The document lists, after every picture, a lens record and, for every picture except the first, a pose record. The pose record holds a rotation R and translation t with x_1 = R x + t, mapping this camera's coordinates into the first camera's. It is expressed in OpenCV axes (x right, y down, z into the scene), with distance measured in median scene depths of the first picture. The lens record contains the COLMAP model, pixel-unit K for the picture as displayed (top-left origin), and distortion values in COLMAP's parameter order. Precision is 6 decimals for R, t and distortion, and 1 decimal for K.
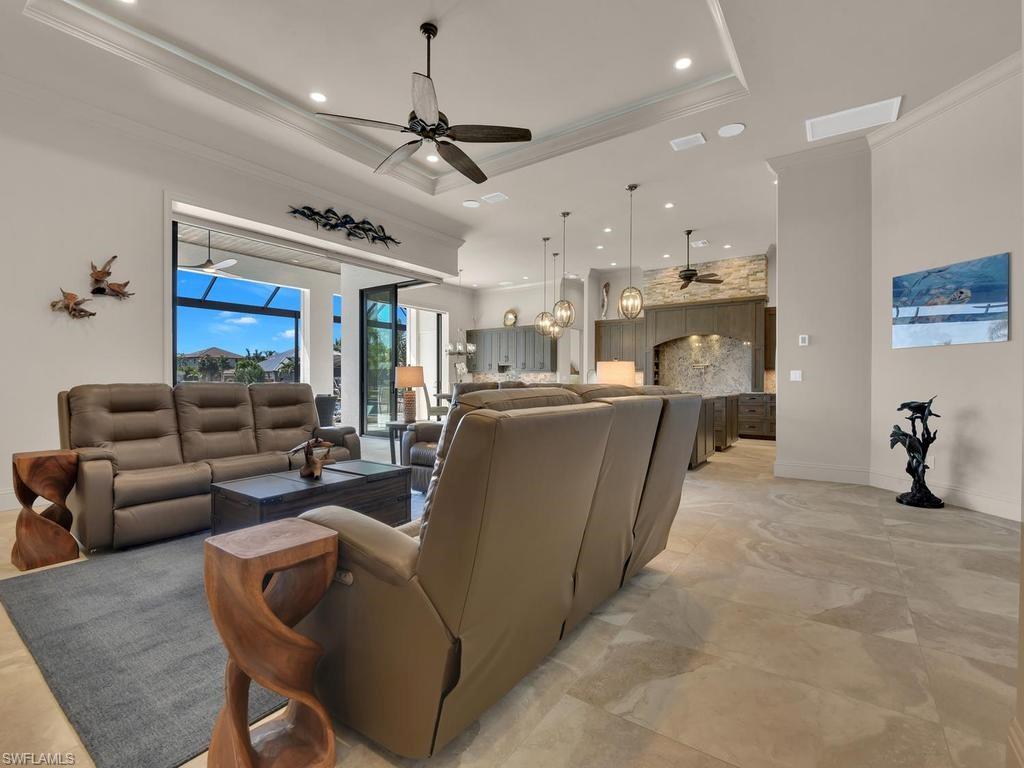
lens RADIAL K [[468.6, 0, 512.4], [0, 468.6, 383.2], [0, 0, 1]] dist [-0.007458, -0.007236]
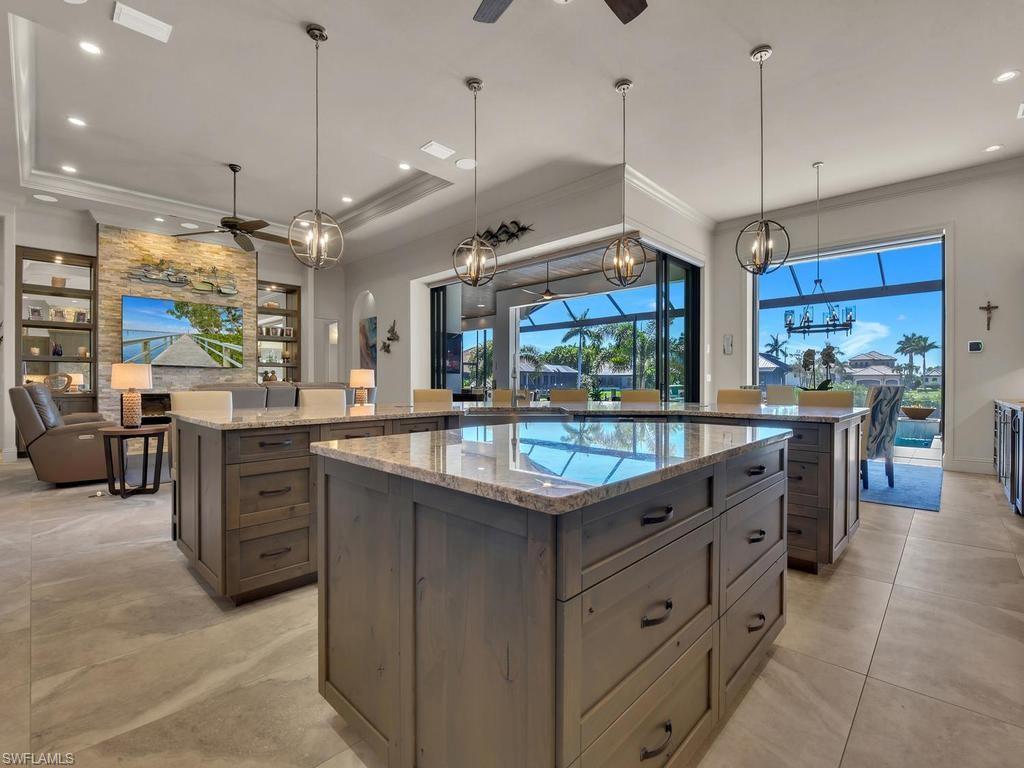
lens RADIAL K [[468.6, 0, 512.9], [0, 468.6, 374.7], [0, 0, 1]] dist [-0.007458, -0.007236]
pose [[-0.146192, -0.020235, -0.989049, 0.654581], [-0.006574, 0.999789, -0.019483, -0.000679], [0.989234, 0.003653, -0.146294, 1.121179]]
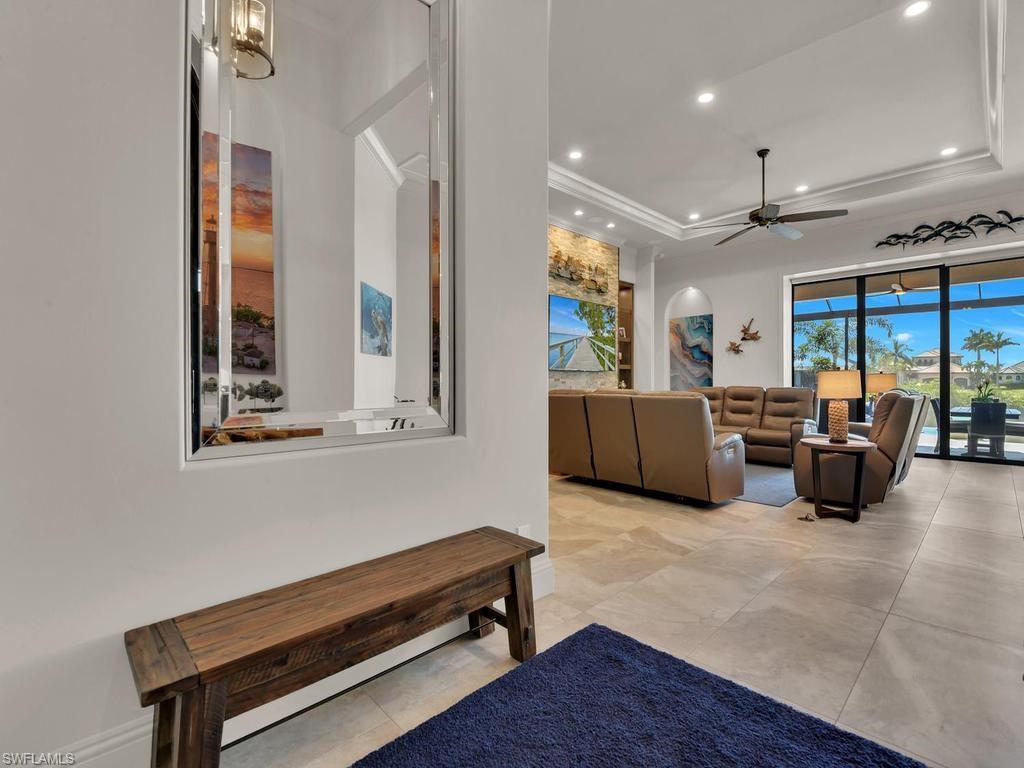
lens RADIAL K [[468.6, 0, 511.7], [0, 468.6, 382.5], [0, 0, 1]] dist [-0.007458, -0.007236]
pose [[-0.193591, -0.000699, -0.981082, 0.733730], [-0.004049, 0.999992, 0.000087, -0.008204], [0.981074, 0.003989, -0.193593, 0.255029]]
